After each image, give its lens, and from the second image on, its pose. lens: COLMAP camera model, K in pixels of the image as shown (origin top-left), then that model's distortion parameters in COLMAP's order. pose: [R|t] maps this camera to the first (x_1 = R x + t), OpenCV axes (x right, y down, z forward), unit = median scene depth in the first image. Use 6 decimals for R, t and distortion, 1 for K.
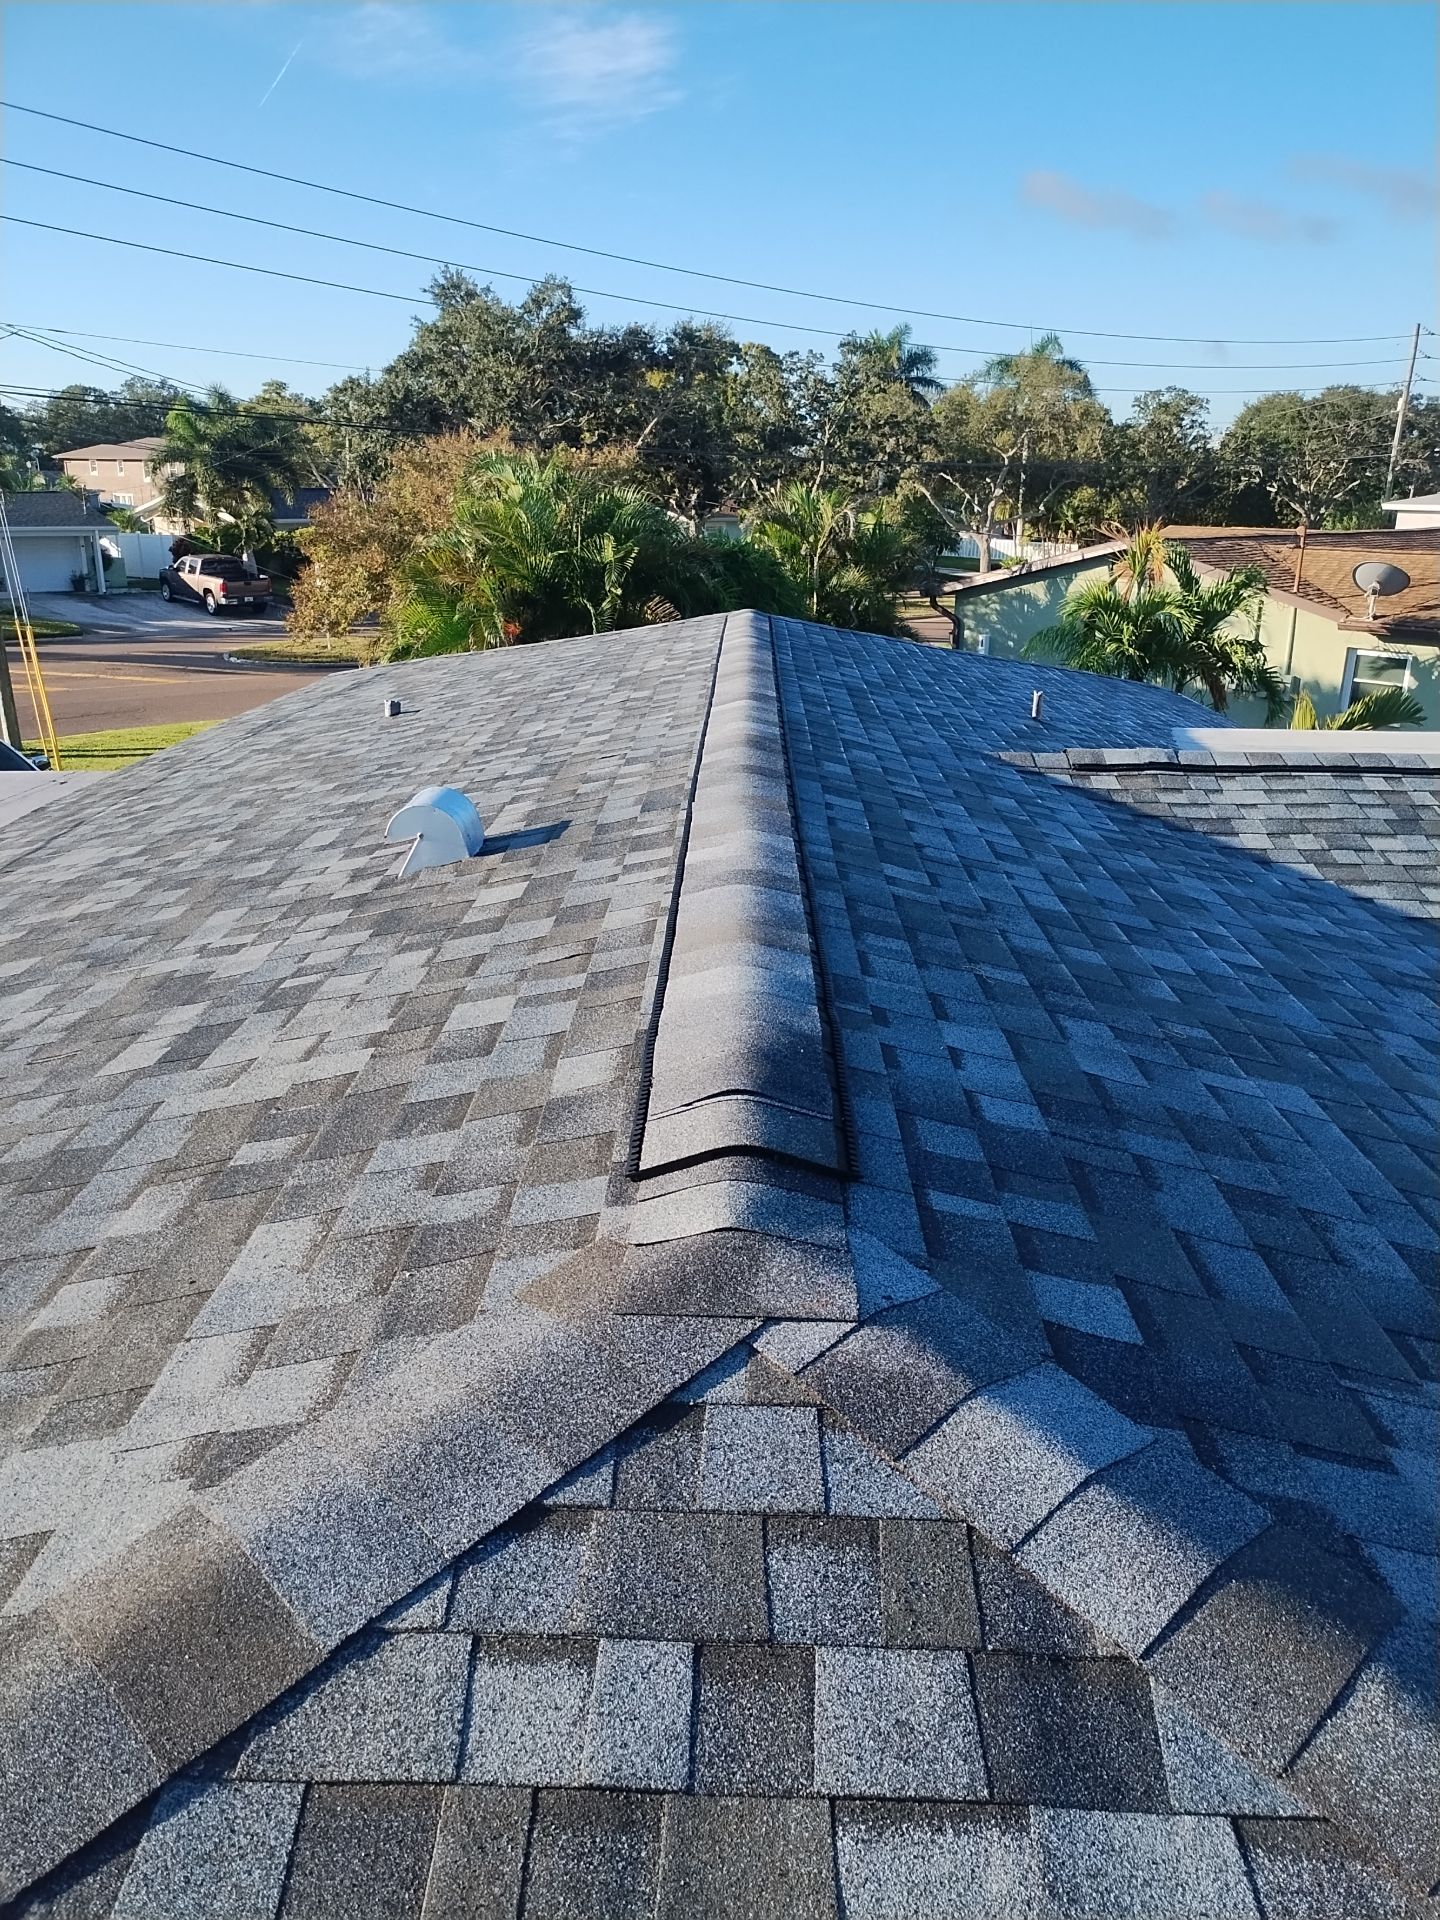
lens RADIAL K [[1421.6, 0, 720.0], [0, 1421.6, 960.0], [0, 0, 1]] dist [0.093074, -0.154212]
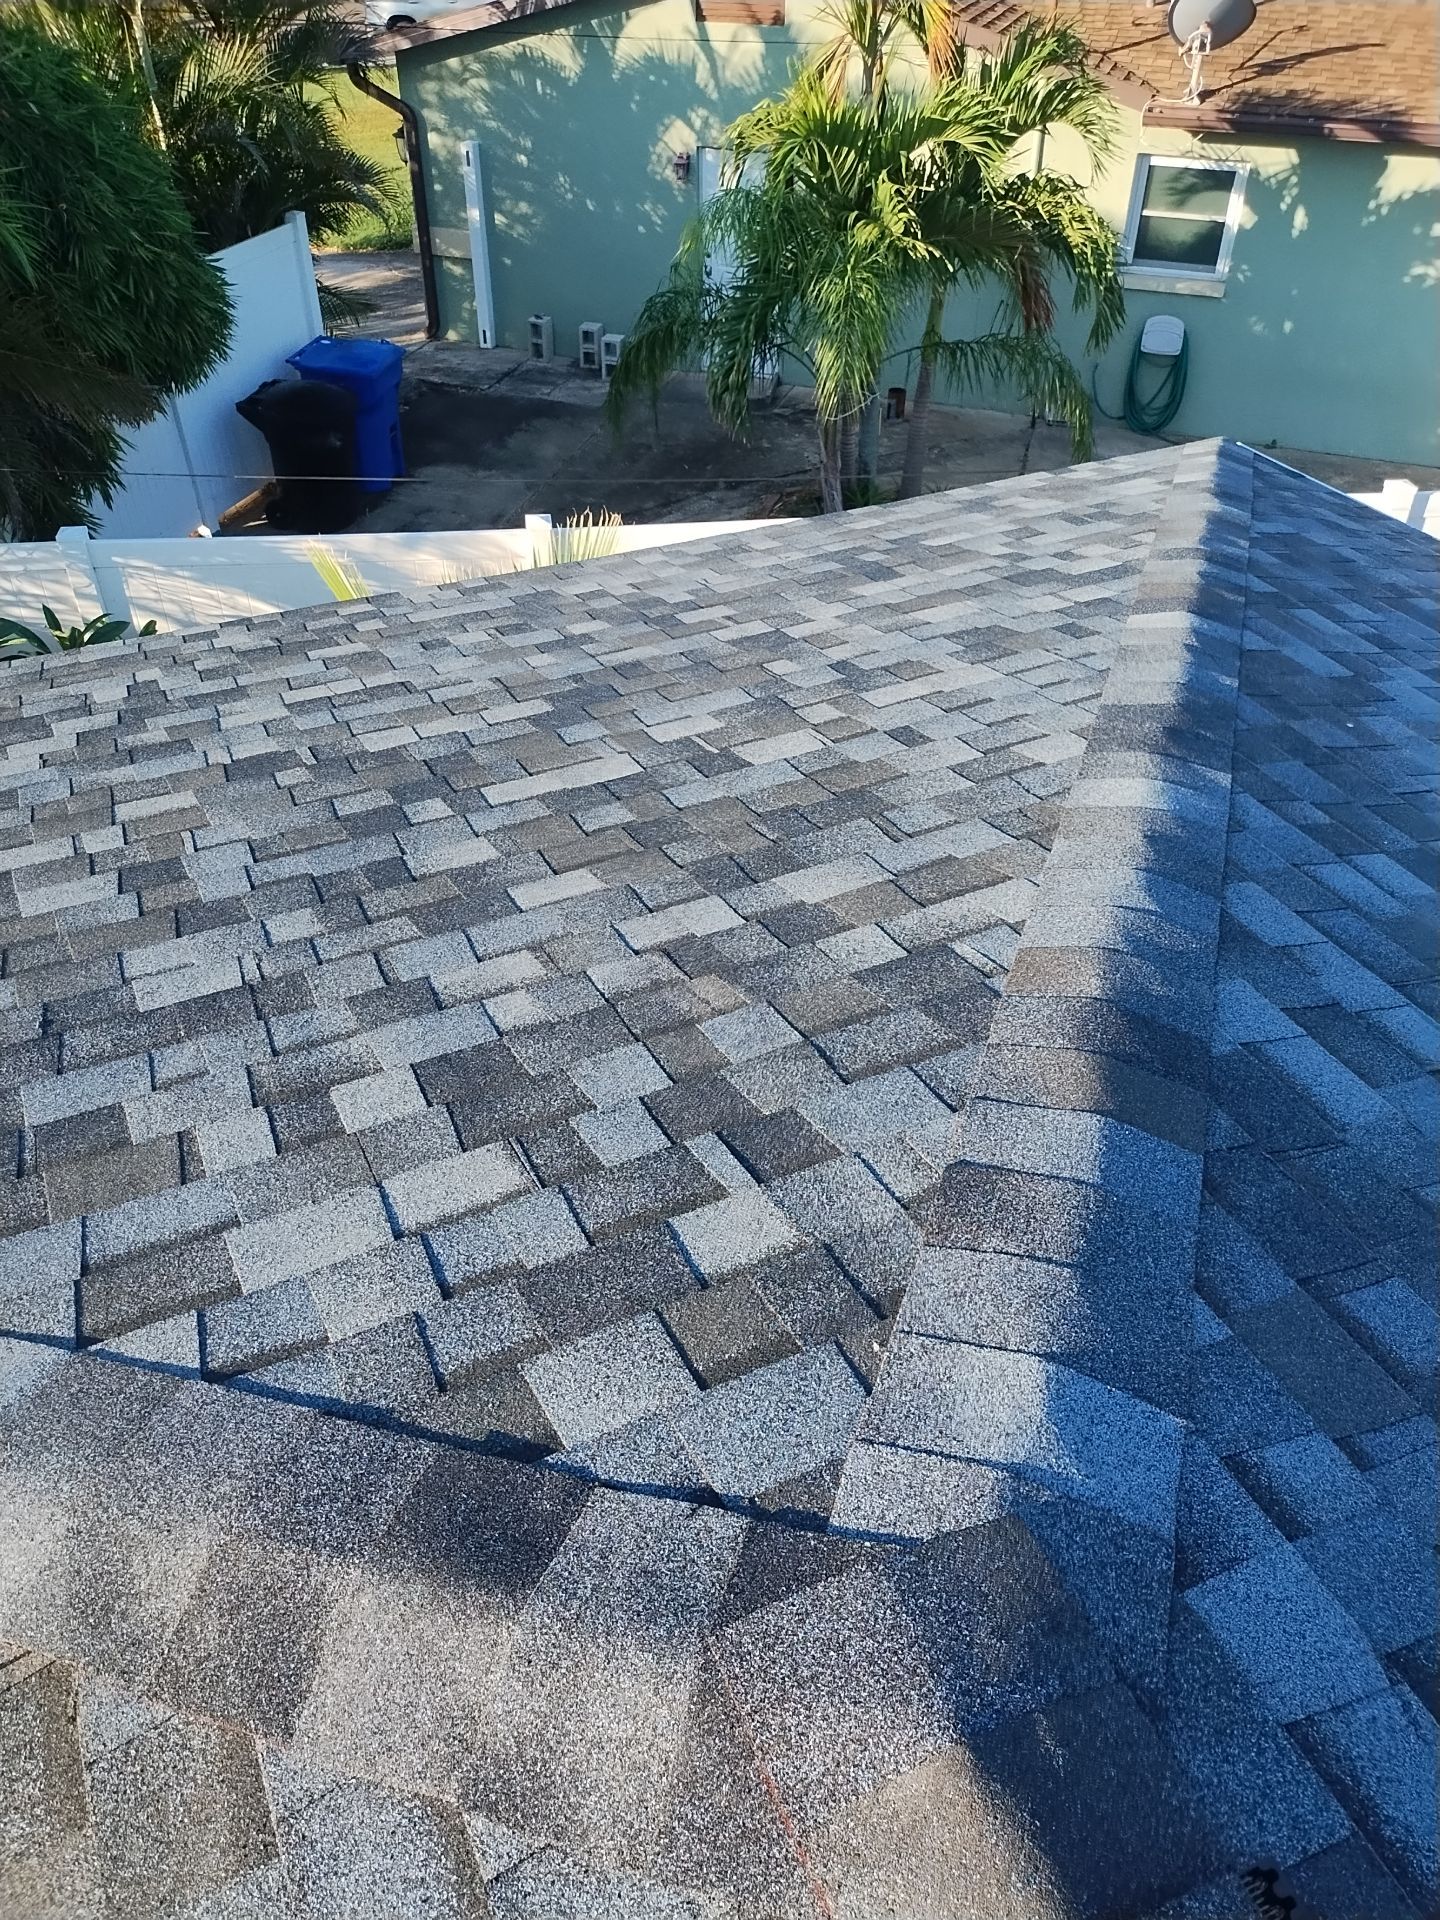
lens RADIAL K [[1374.6, 0, 720.0], [0, 1374.6, 960.0], [0, 0, 1]] dist [0.090053, -0.084709]
pose [[0.899992, -0.286755, 0.328307, 0.001287], [0.146701, 0.908477, 0.391341, -0.067572], [-0.410479, -0.304040, 0.859690, 0.193532]]
